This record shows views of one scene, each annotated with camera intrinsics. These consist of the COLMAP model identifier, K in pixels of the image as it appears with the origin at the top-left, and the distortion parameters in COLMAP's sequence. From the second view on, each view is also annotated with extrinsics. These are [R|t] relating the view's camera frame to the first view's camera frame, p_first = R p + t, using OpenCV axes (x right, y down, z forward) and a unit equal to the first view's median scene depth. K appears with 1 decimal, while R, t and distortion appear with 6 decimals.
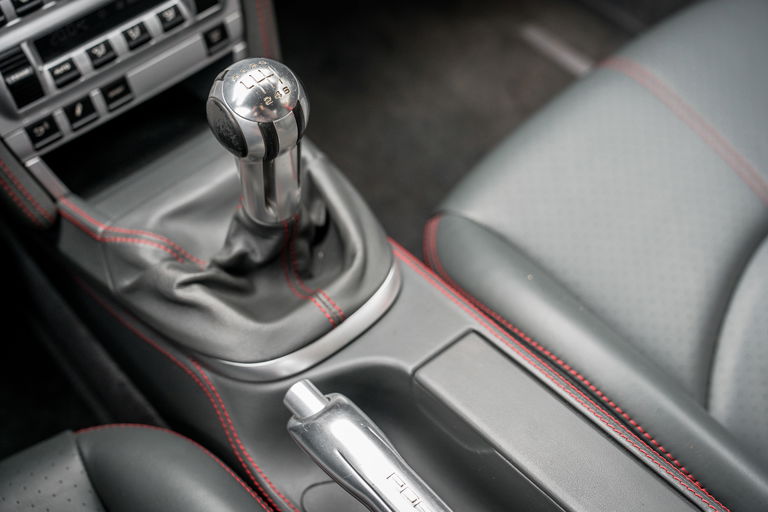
lens RADIAL K [[960.4, 0, 384.0], [0, 960.4, 256.0], [0, 0, 1]] dist [-0.076727, 0.030323]
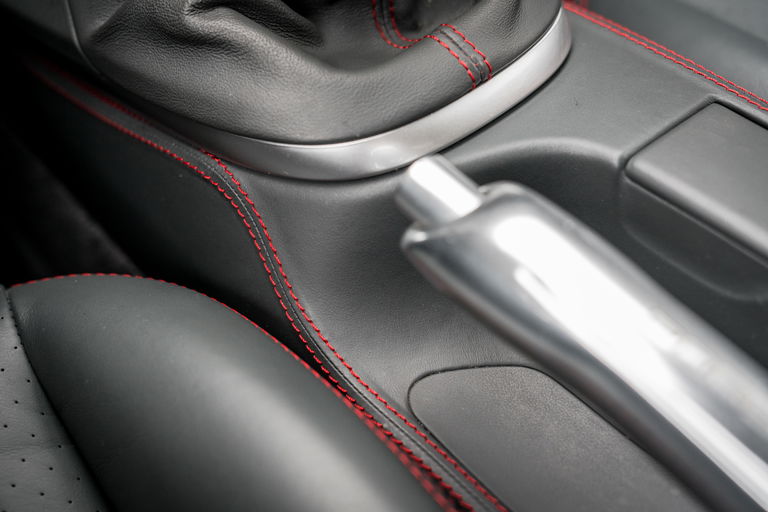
lens RADIAL K [[960.4, 0, 384.0], [0, 960.4, 256.0], [0, 0, 1]] dist [-0.076727, 0.030323]
pose [[0.999806, 0.017887, 0.008223, -0.105407], [-0.018108, 0.999454, 0.027646, 0.156583], [-0.007724, -0.027789, 0.999584, 0.442184]]
